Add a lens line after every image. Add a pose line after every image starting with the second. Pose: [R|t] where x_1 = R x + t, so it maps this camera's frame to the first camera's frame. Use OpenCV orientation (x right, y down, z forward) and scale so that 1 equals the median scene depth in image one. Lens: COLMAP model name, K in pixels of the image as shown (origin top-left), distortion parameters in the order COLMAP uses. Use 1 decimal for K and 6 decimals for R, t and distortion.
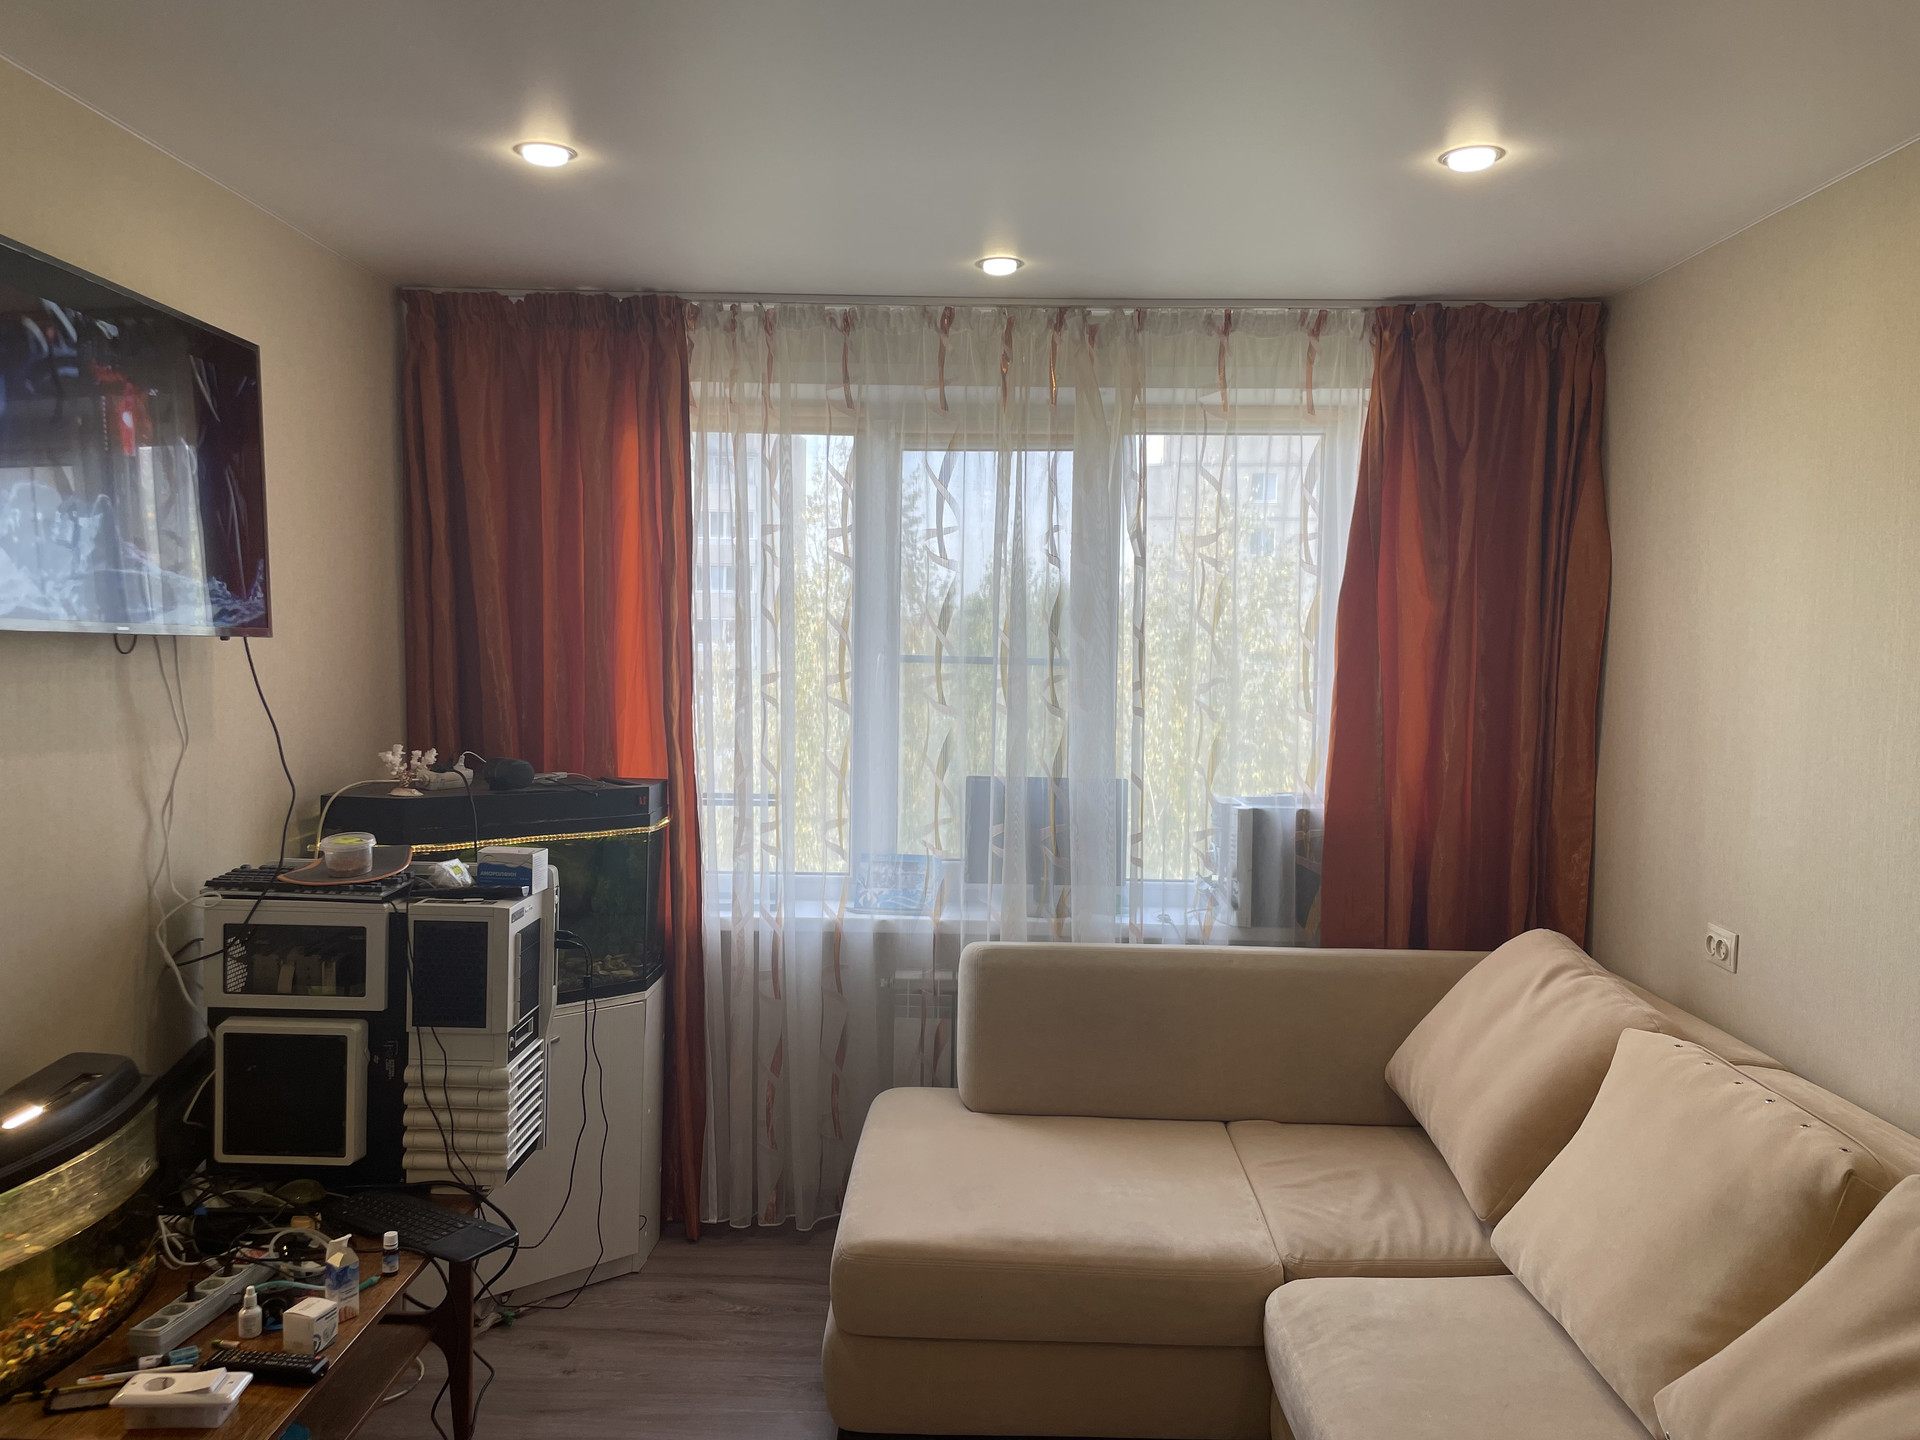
lens RADIAL K [[1449.7, 0, 960.0], [0, 1449.7, 720.0], [0, 0, 1]] dist [0.122340, -0.146706]
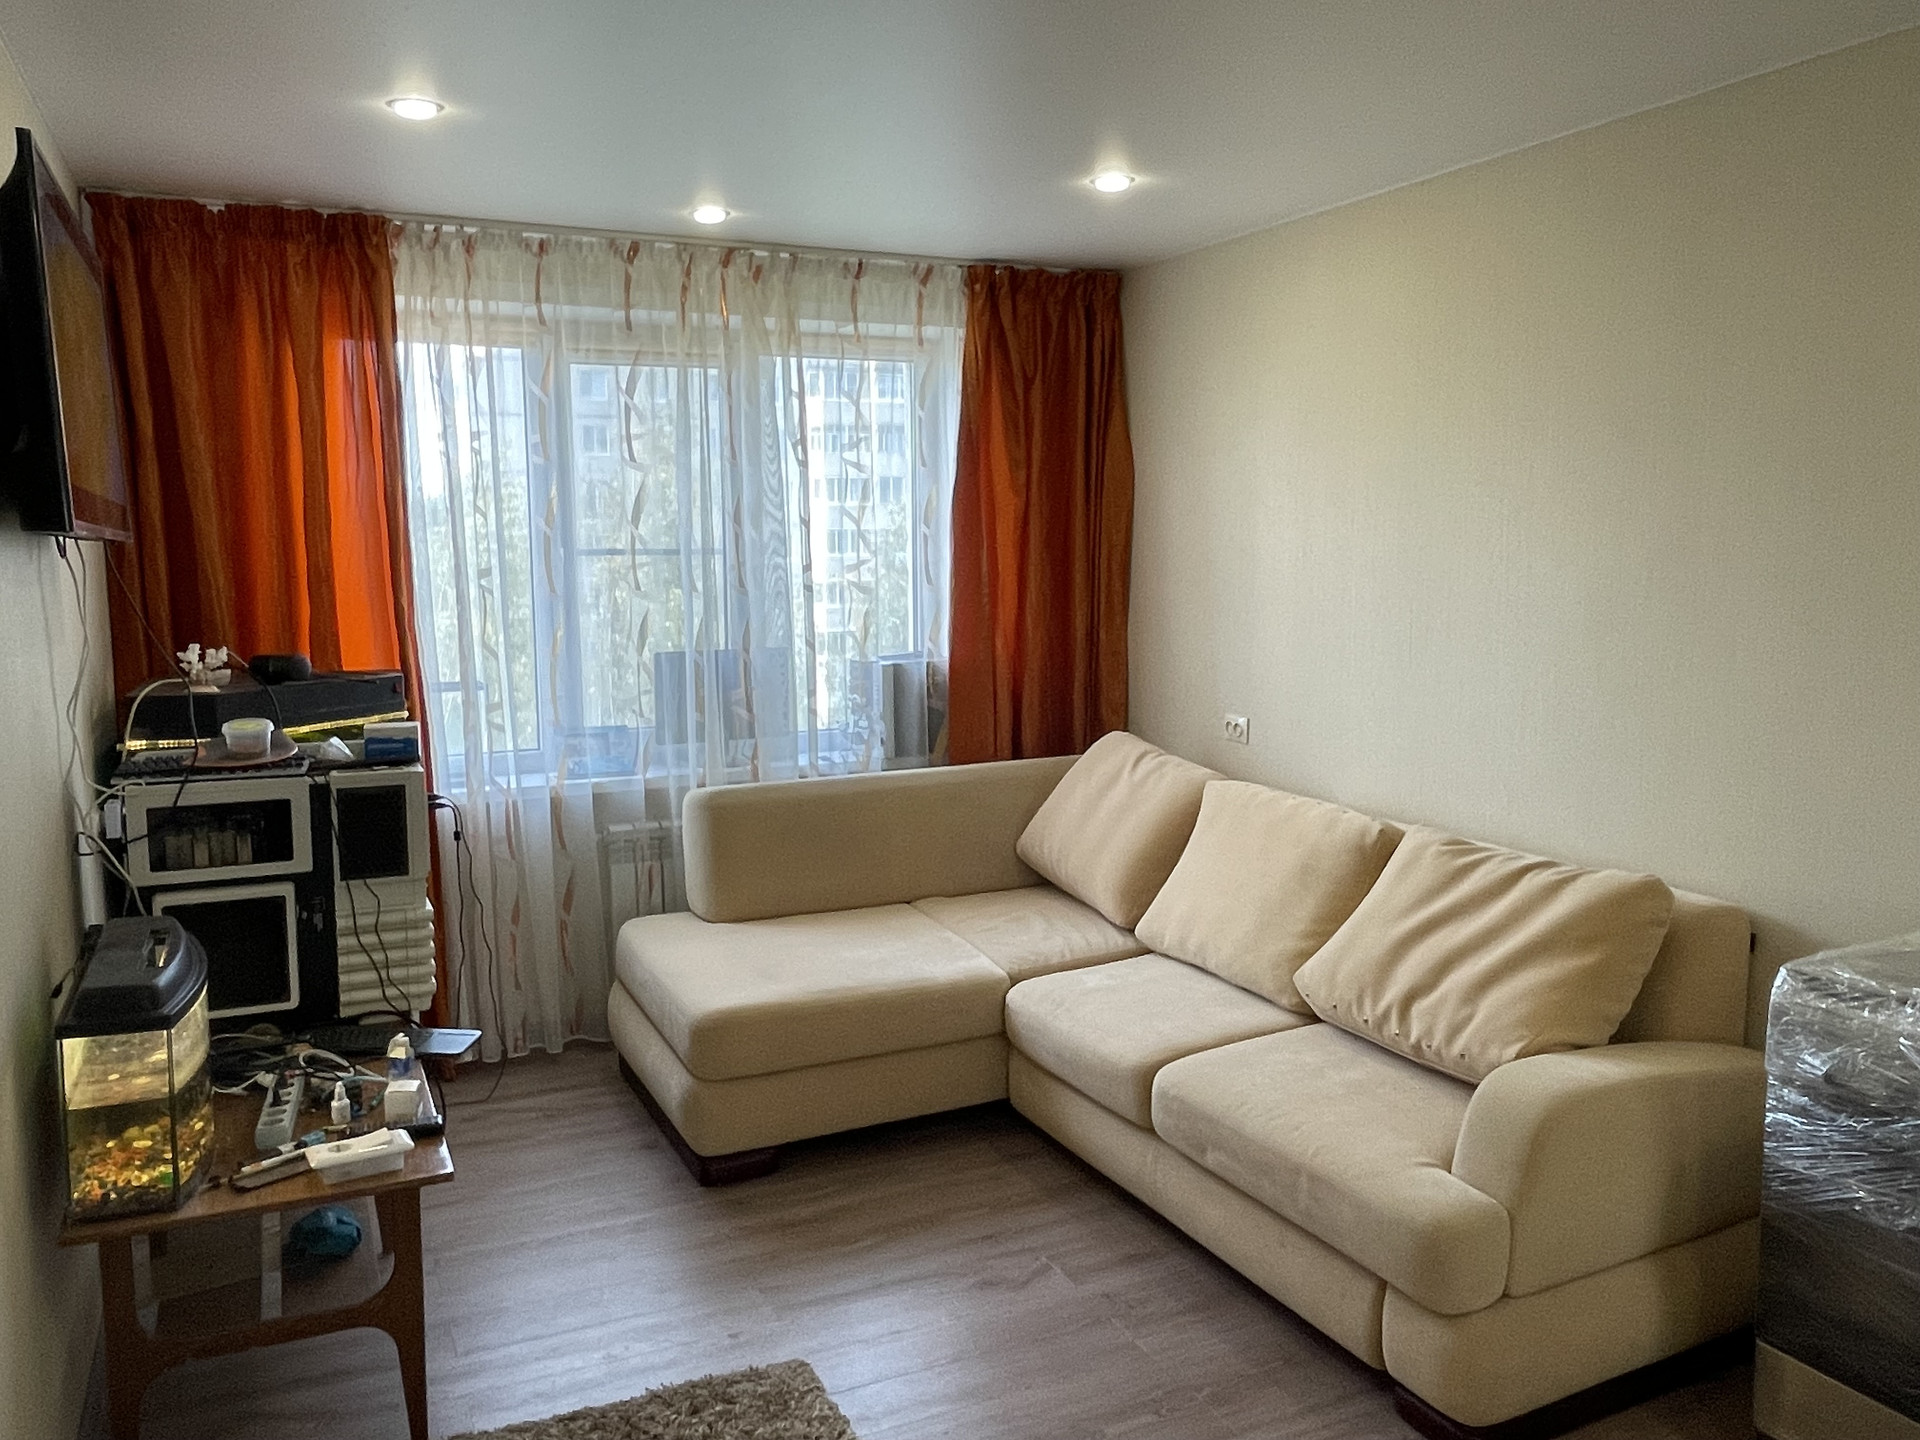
lens RADIAL K [[1457.6, 0, 960.0], [0, 1457.6, 720.0], [0, 0, 1]] dist [-0.003902, 0.002654]
pose [[0.894800, -0.078692, 0.439477, -0.312071], [0.048572, 0.995660, 0.079387, 0.013075], [-0.443817, -0.049689, 0.894739, -0.152364]]
